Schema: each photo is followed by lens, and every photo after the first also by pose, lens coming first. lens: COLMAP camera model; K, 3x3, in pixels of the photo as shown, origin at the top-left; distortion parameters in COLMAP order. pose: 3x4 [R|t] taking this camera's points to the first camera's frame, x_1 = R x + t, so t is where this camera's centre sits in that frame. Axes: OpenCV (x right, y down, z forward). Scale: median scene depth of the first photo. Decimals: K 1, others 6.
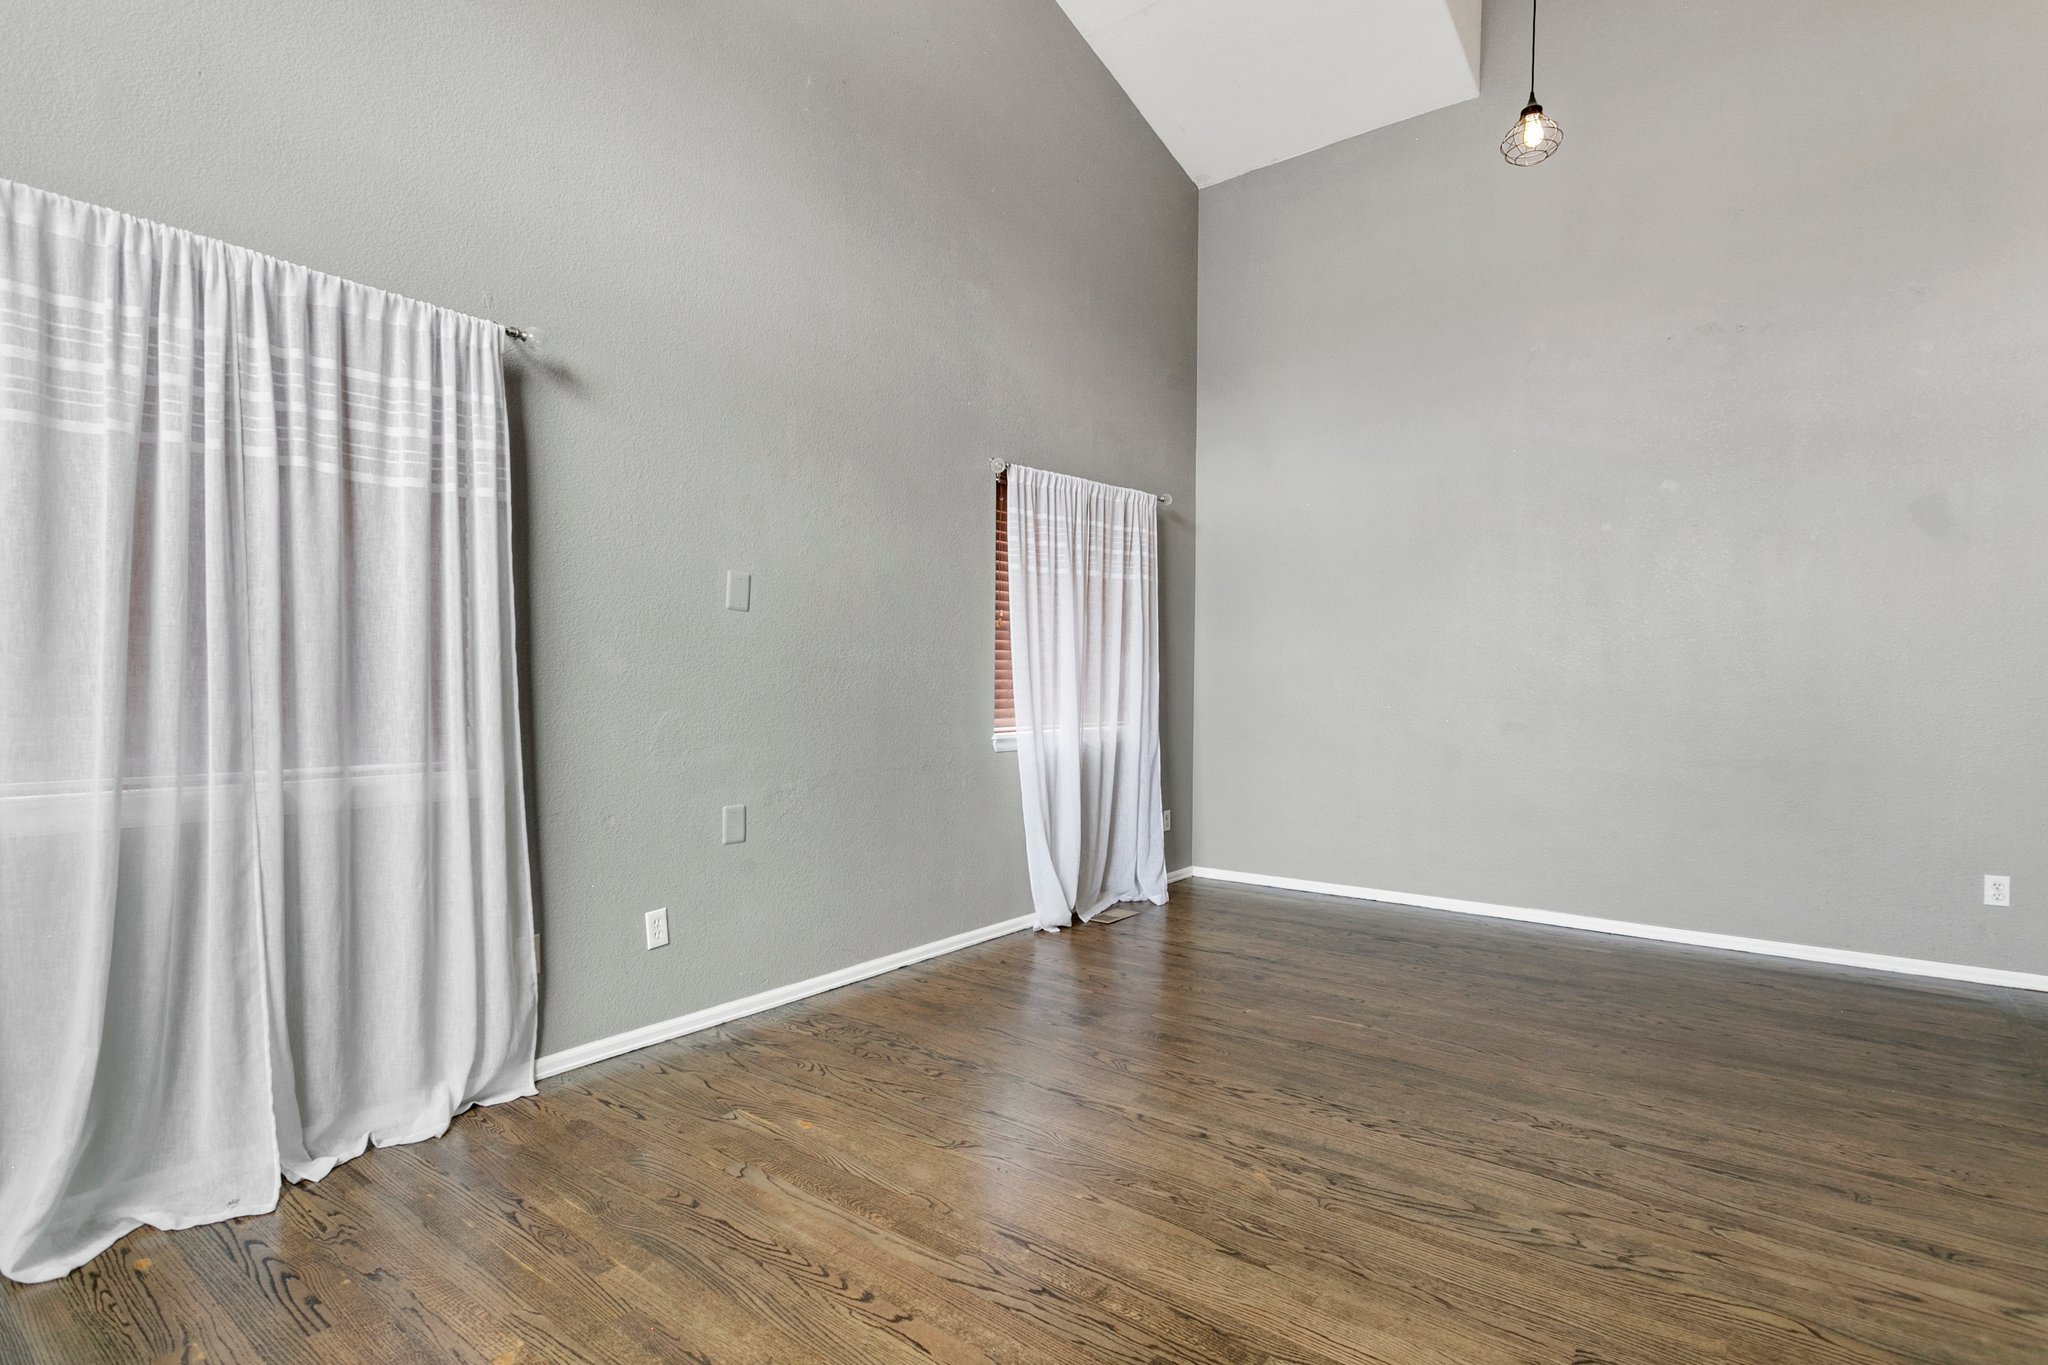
lens RADIAL K [[1001.2, 0, 990.9], [0, 1001.2, 712.0], [0, 0, 1]] dist [0.002237, 0.001222]
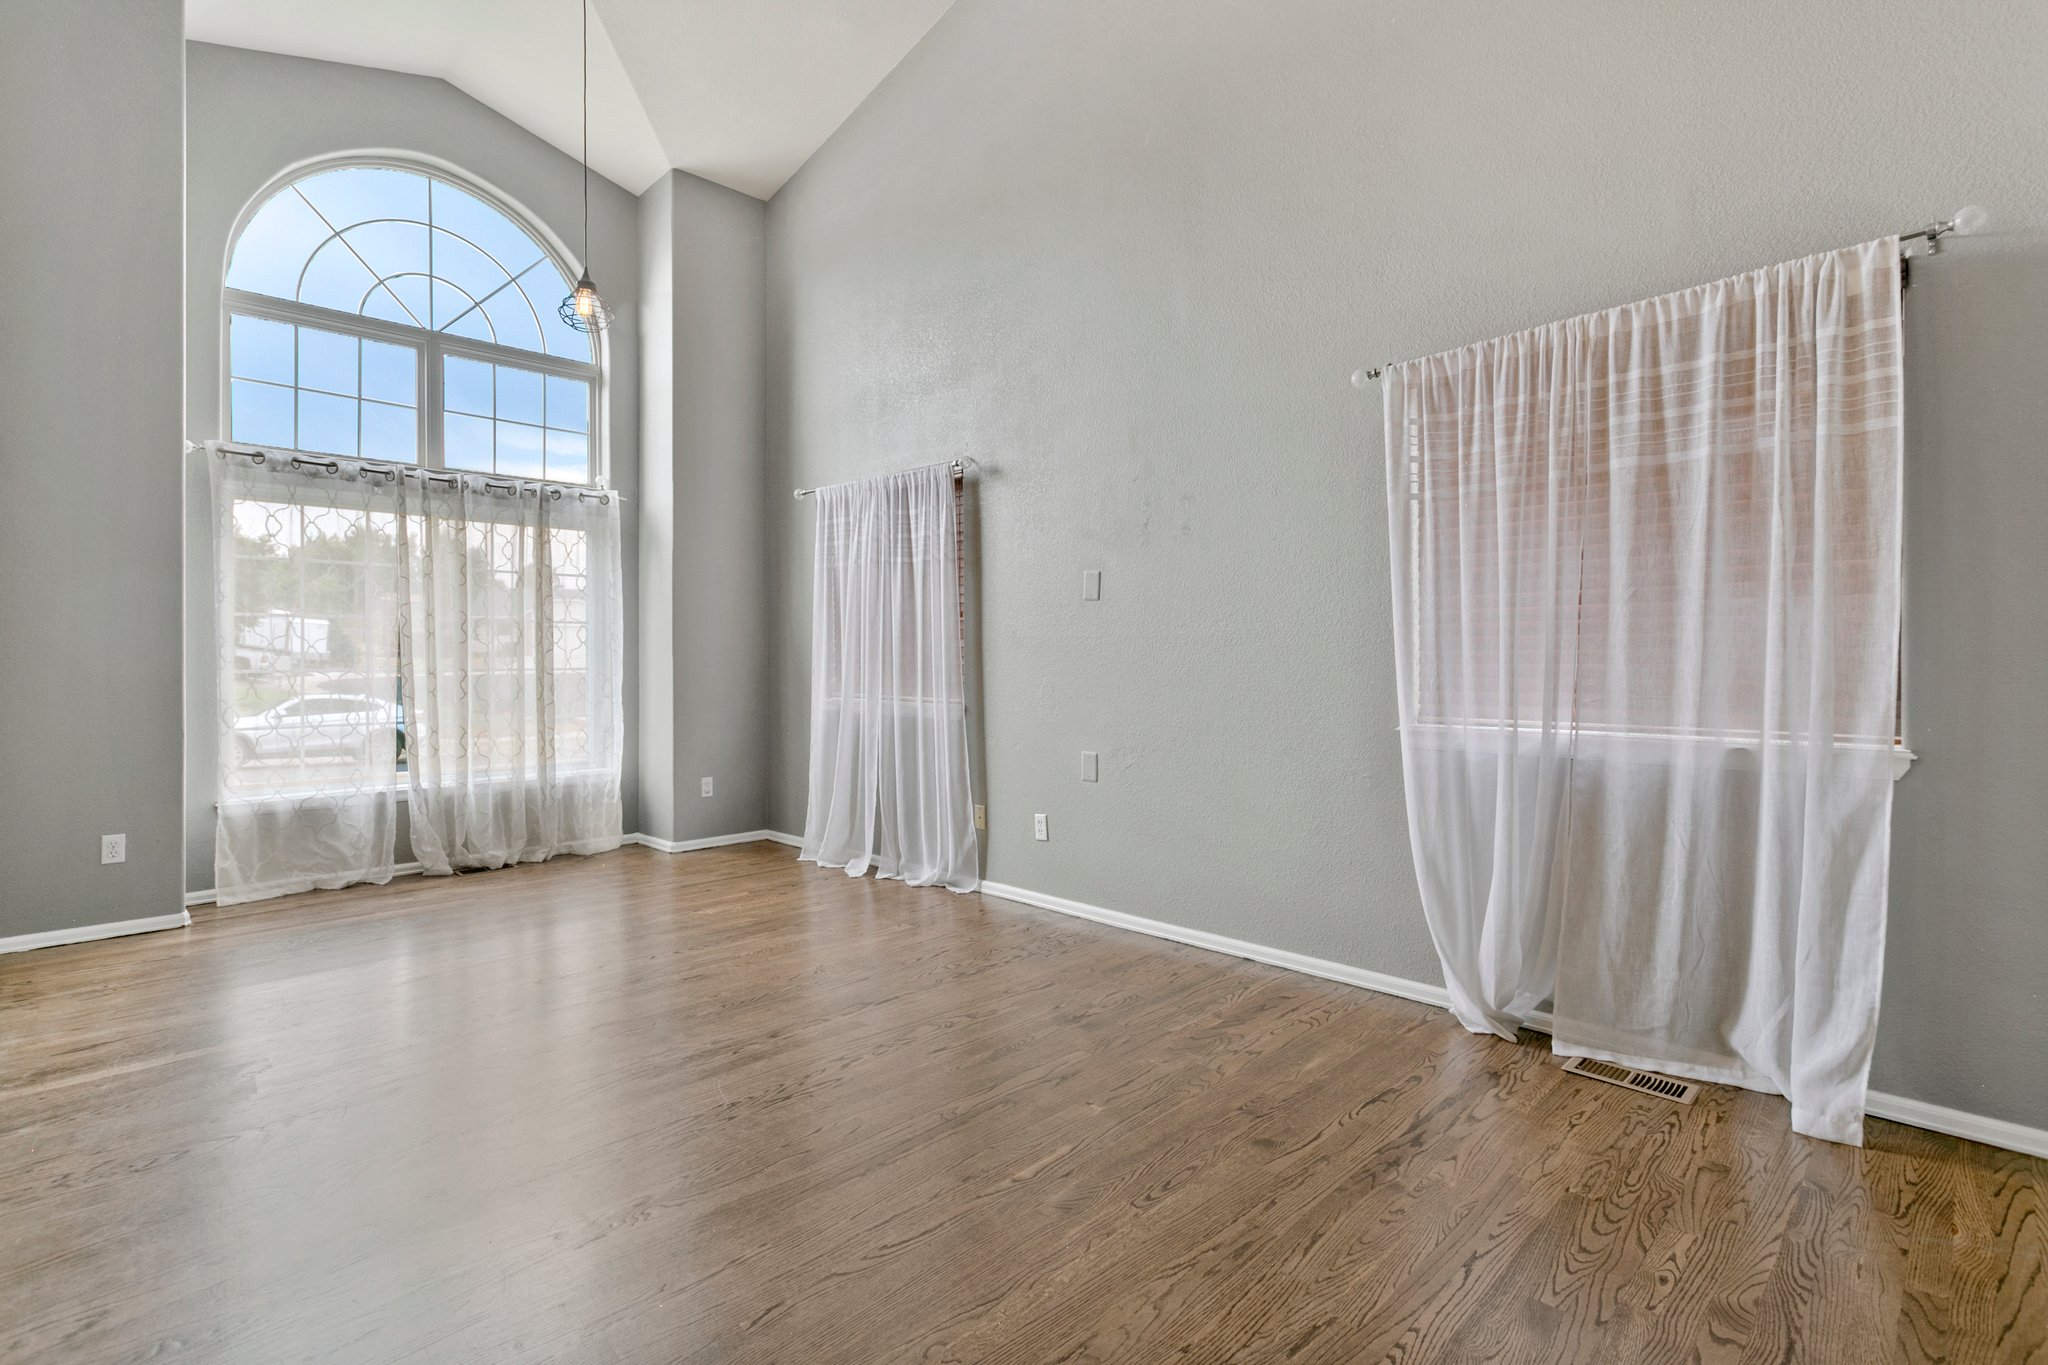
lens RADIAL K [[946.0, 0, 1017.5], [0, 946.0, 657.6], [0, 0, 1]] dist [-0.001510, 0.000037]
pose [[-0.089407, -0.000522, -0.995995, 1.150857], [-0.027949, 0.999607, 0.001985, -0.033696], [0.995603, 0.028015, -0.089386, 1.212425]]
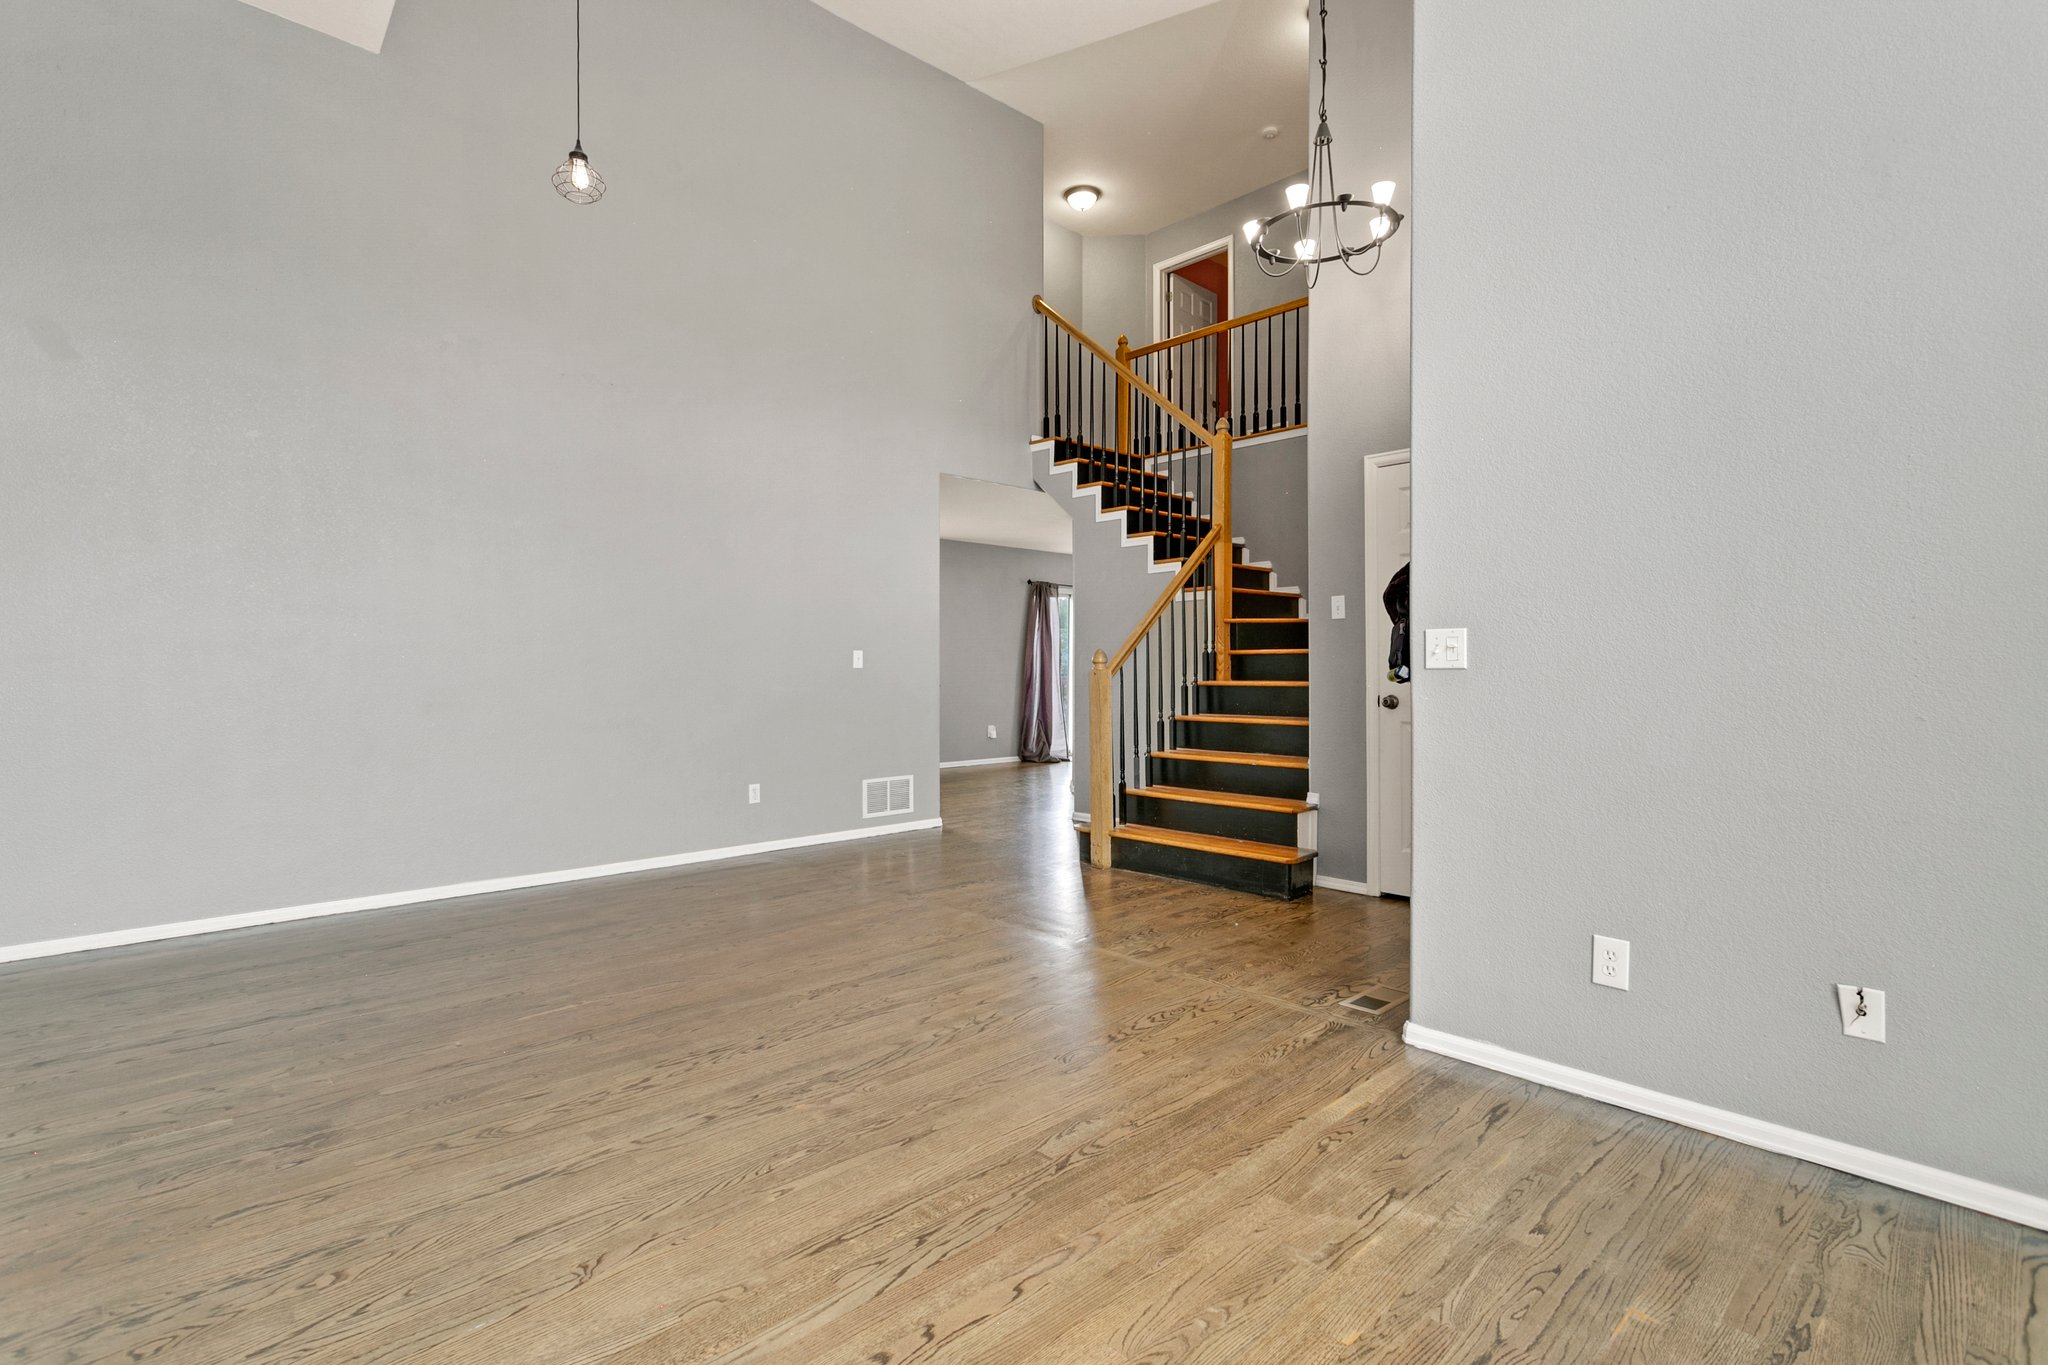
lens RADIAL K [[985.9, 0, 1014.2], [0, 985.9, 663.6], [0, 0, 1]] dist [0.000277, 0.000860]
pose [[0.137781, -0.001015, 0.990462, -0.630710], [0.029545, 0.999559, -0.003085, -0.013976], [-0.990022, 0.029688, 0.137750, 0.486262]]
